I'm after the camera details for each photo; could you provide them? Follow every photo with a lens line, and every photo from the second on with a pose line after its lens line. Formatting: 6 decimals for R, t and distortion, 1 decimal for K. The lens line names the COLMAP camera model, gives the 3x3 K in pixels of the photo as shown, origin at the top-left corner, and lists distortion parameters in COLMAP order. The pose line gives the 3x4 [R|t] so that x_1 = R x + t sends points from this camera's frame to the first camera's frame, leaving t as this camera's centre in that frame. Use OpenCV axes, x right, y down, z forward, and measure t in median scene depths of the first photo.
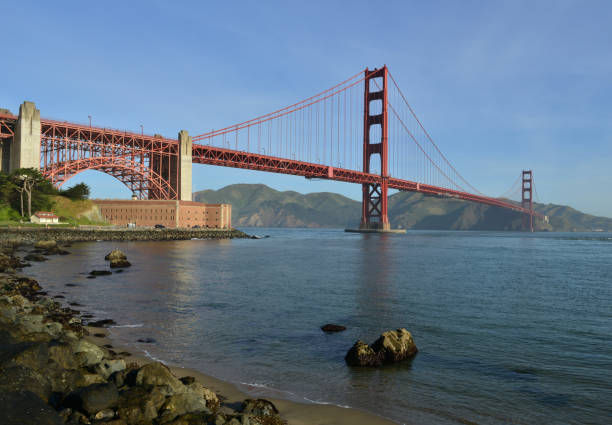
lens RADIAL K [[508.0, 0, 347.7], [0, 508.0, 214.9], [0, 0, 1]] dist [-0.063987, 0.008430]
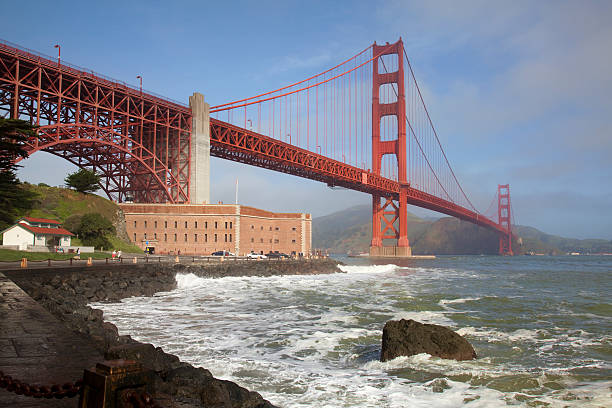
lens RADIAL K [[557.7, 0, 306.0], [0, 557.7, 204.0], [0, 0, 1]] dist [-0.012370, 0.010411]
pose [[0.993340, 0.003592, 0.115160, -0.165337], [0.003527, 0.998097, -0.061556, 0.003396], [-0.115162, 0.061552, 0.991438, 0.202437]]
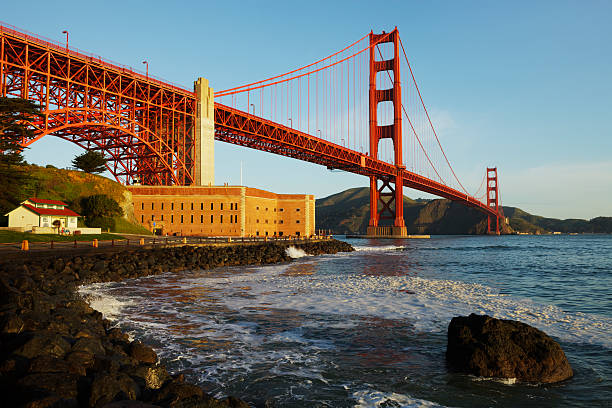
lens RADIAL K [[527.1, 0, 306.0], [0, 527.1, 204.0], [0, 0, 1]] dist [-0.056194, 0.009028]
pose [[0.992886, -0.004766, 0.118975, -0.167259], [0.008371, 0.999520, -0.029819, 0.003661], [-0.118776, 0.030603, 0.992449, 0.214502]]
